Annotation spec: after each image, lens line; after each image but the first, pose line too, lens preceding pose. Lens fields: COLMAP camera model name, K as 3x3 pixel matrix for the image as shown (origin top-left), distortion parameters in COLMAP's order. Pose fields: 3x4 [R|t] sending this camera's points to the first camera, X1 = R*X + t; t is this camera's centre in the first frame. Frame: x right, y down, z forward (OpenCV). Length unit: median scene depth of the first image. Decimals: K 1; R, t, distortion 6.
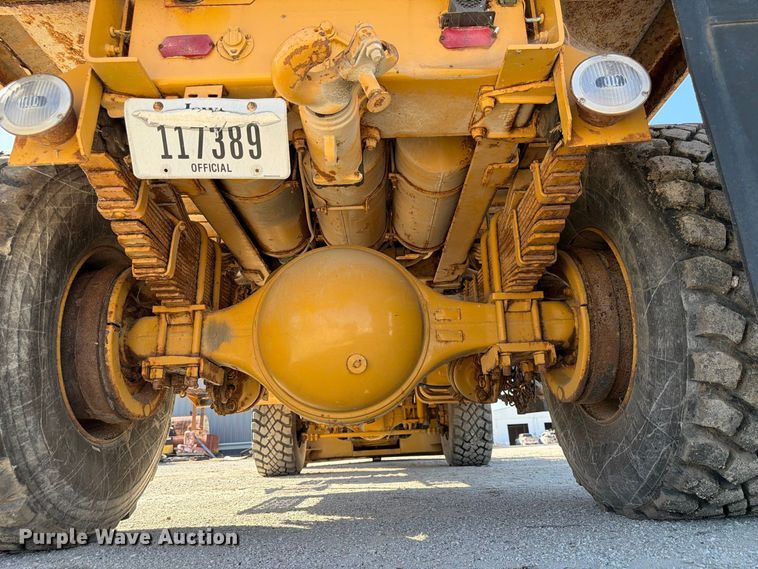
lens RADIAL K [[532.9, 0, 374.5], [0, 532.9, 286.5], [0, 0, 1]] dist [0.076727, -0.116213]
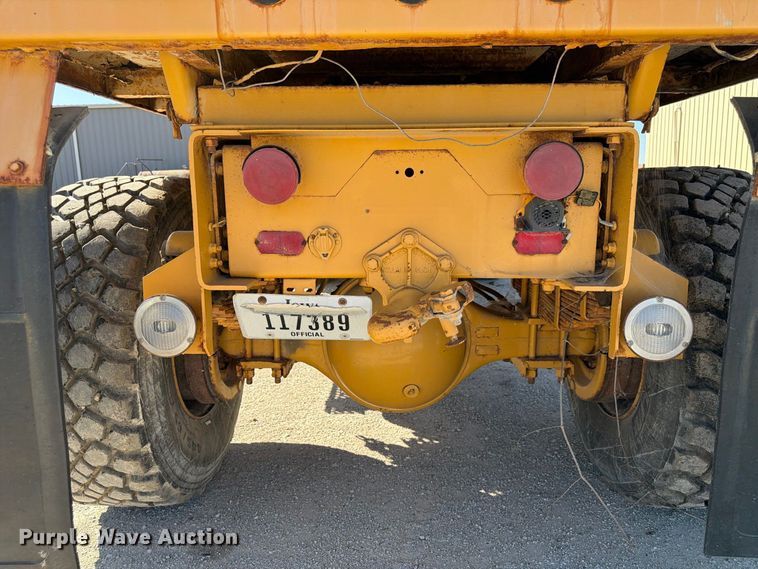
lens RADIAL K [[532.9, 0, 374.5], [0, 532.9, 286.5], [0, 0, 1]] dist [0.076727, -0.116213]
pose [[0.999431, 0.025211, -0.022429, -0.130953], [-0.012048, 0.887471, 0.460706, -0.874591], [0.031520, -0.460173, 0.887269, -0.002968]]
